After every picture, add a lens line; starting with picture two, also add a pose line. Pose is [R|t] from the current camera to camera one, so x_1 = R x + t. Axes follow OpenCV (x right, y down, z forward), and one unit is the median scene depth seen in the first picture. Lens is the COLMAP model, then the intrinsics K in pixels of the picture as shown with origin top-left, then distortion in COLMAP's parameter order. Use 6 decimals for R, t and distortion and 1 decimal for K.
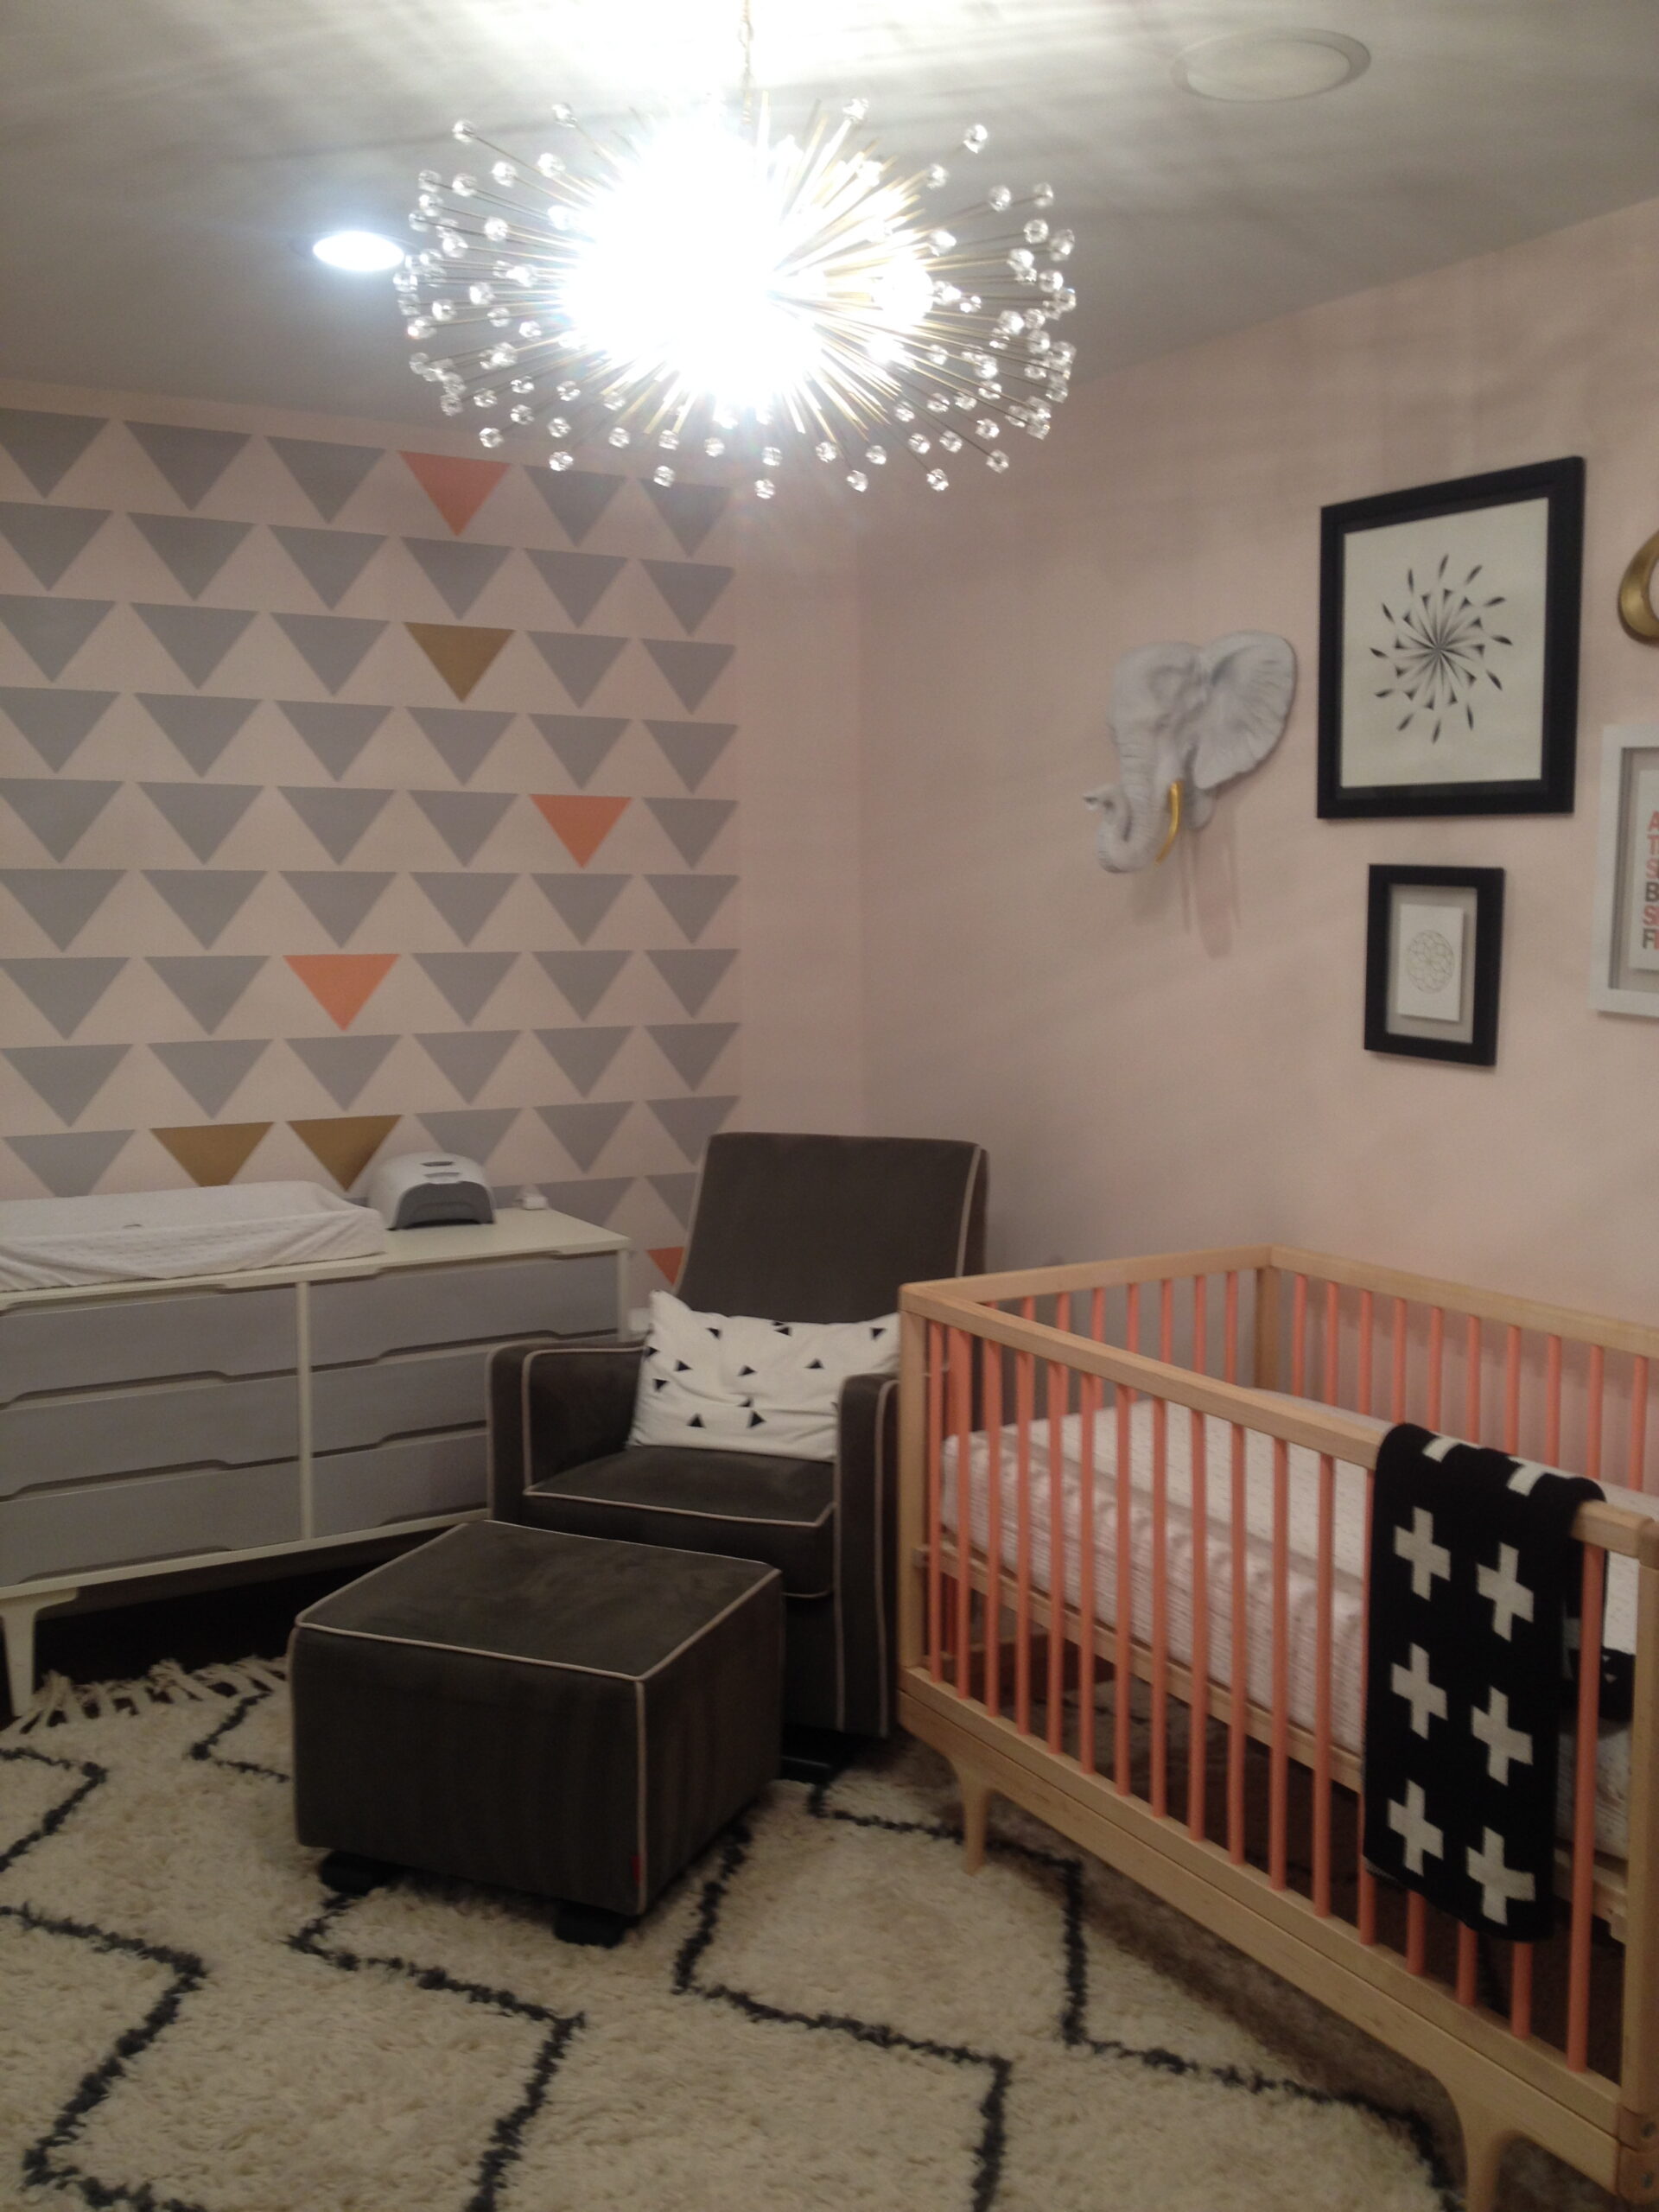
lens RADIAL K [[2109.1, 0, 821.0], [0, 2109.1, 1085.0], [0, 0, 1]] dist [0.173427, -0.389963]
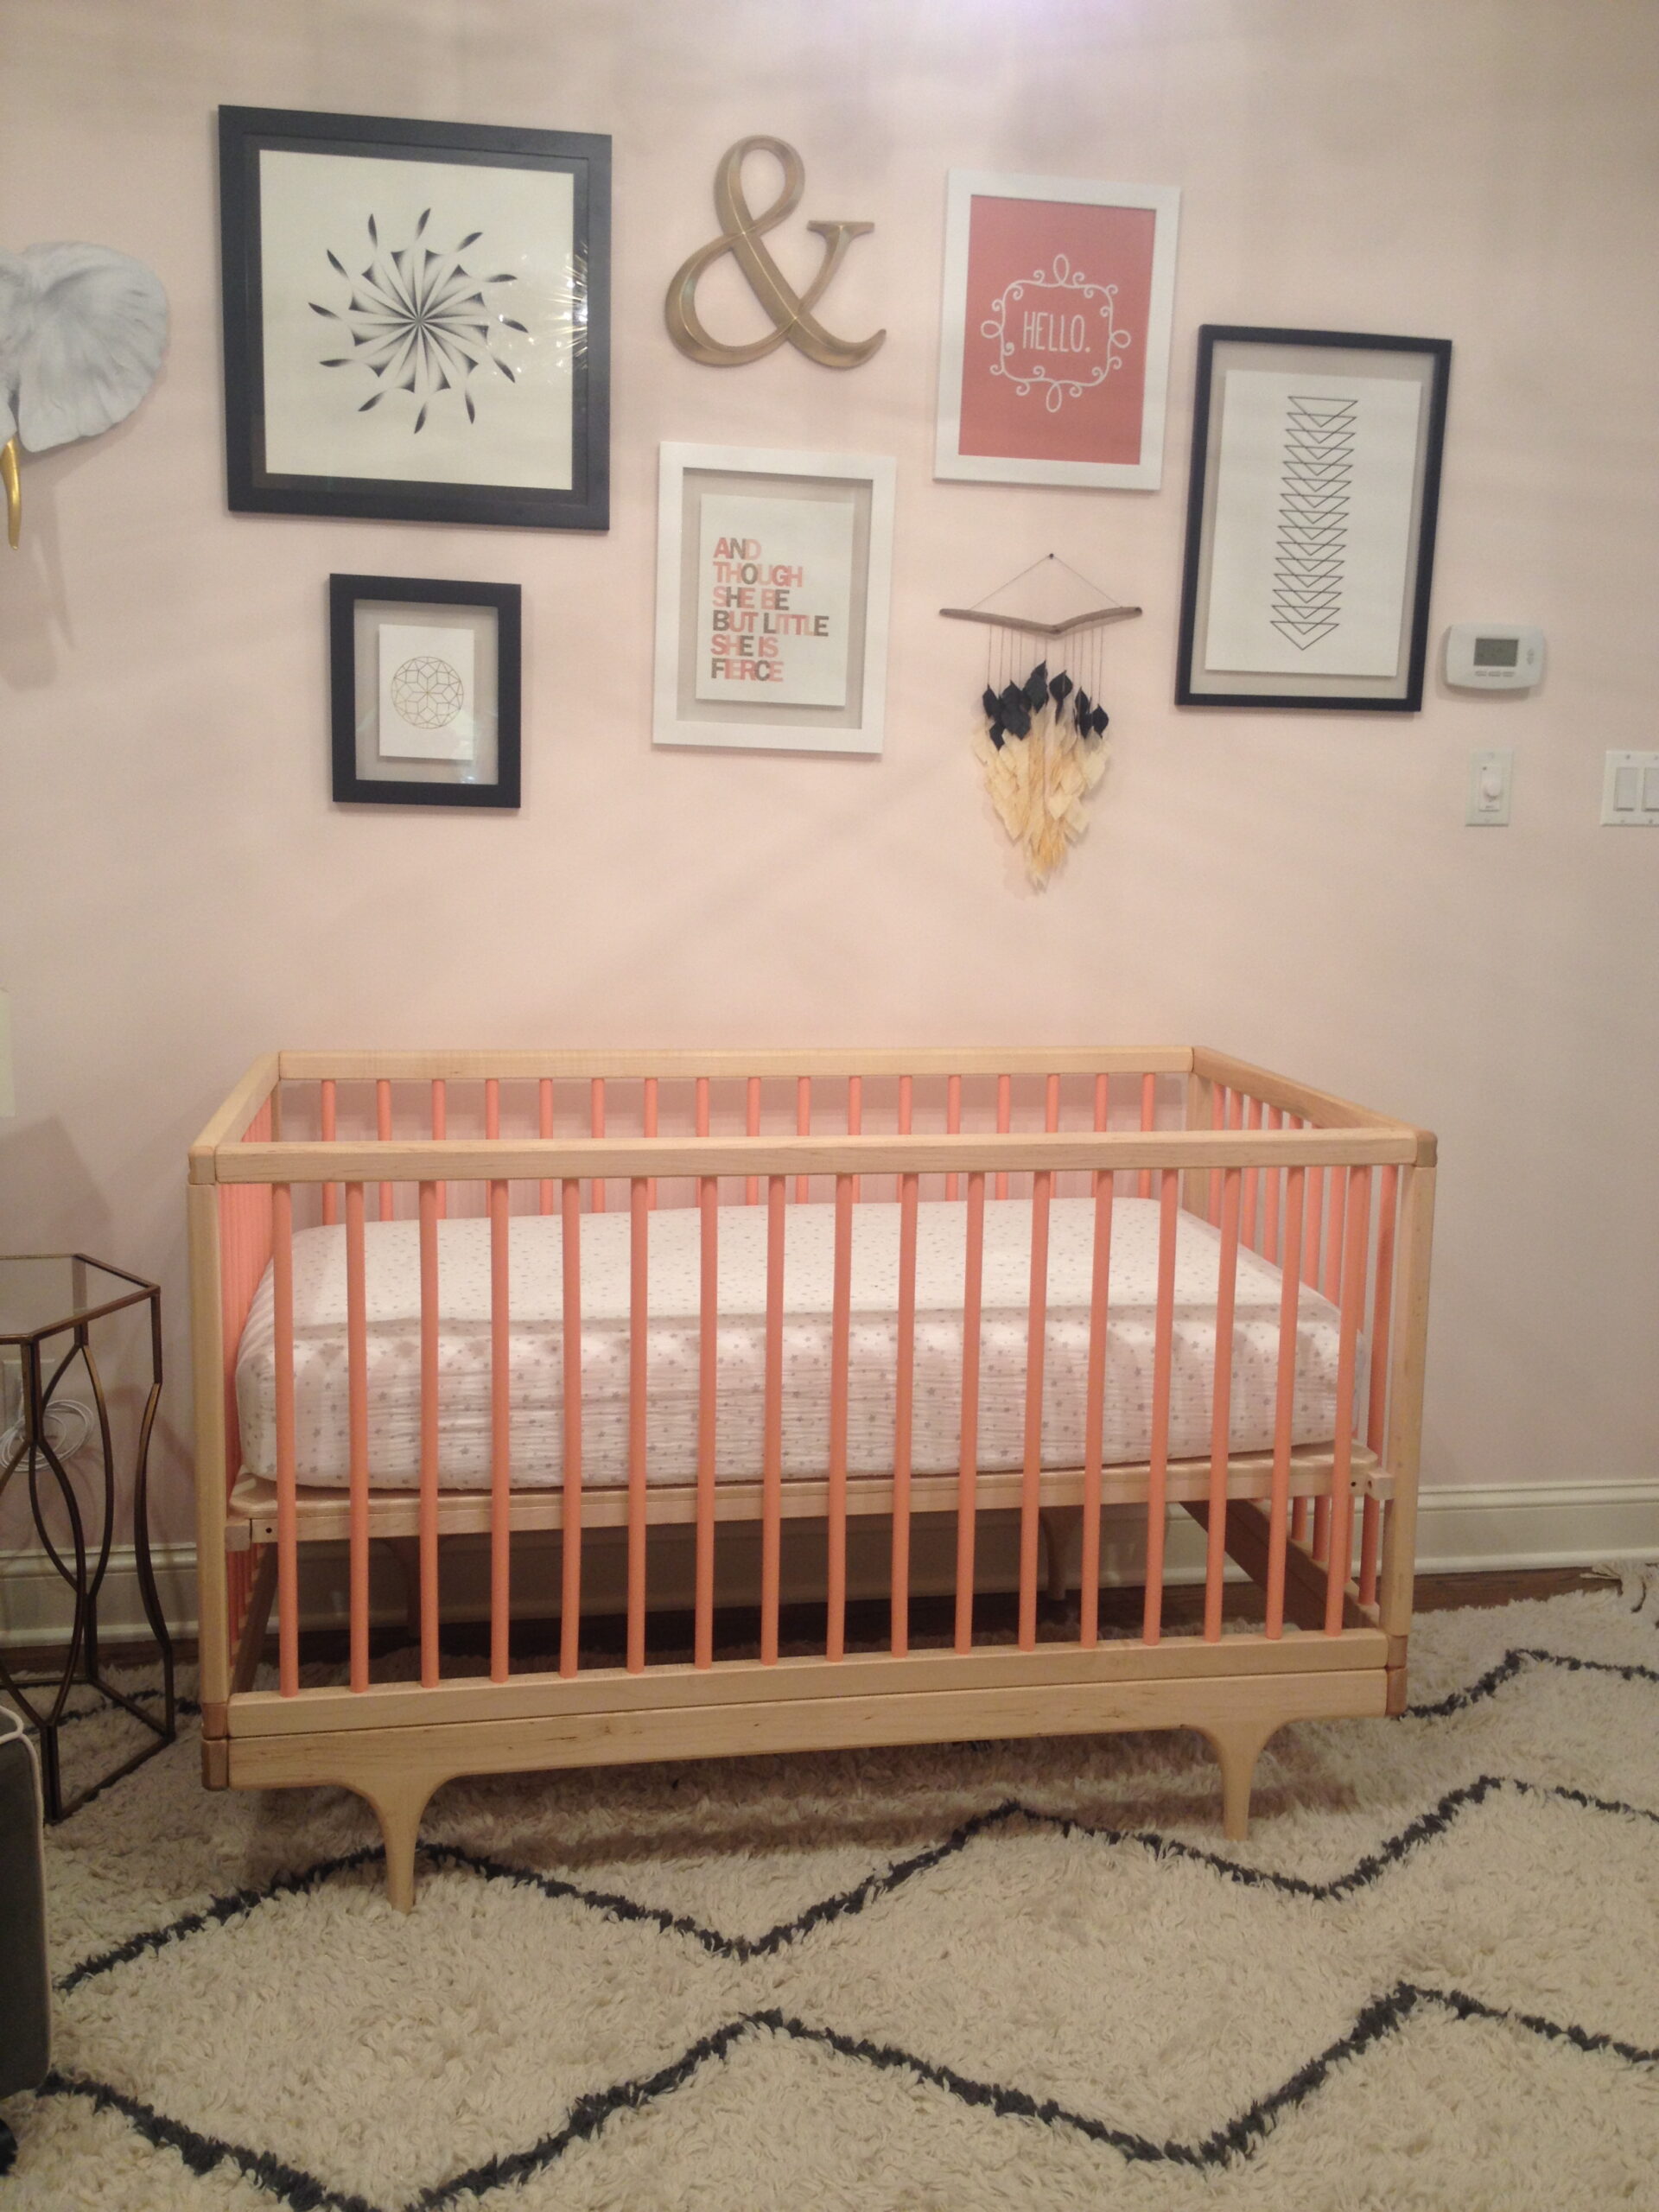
lens RADIAL K [[2057.5, 0, 847.0], [0, 2057.5, 1102.7], [0, 0, 1]] dist [0.149181, -0.310280]
pose [[0.340394, -0.128317, 0.931486, -0.471359], [0.080921, 0.990967, 0.106940, 0.031461], [-0.936794, 0.038975, 0.347703, 0.553154]]
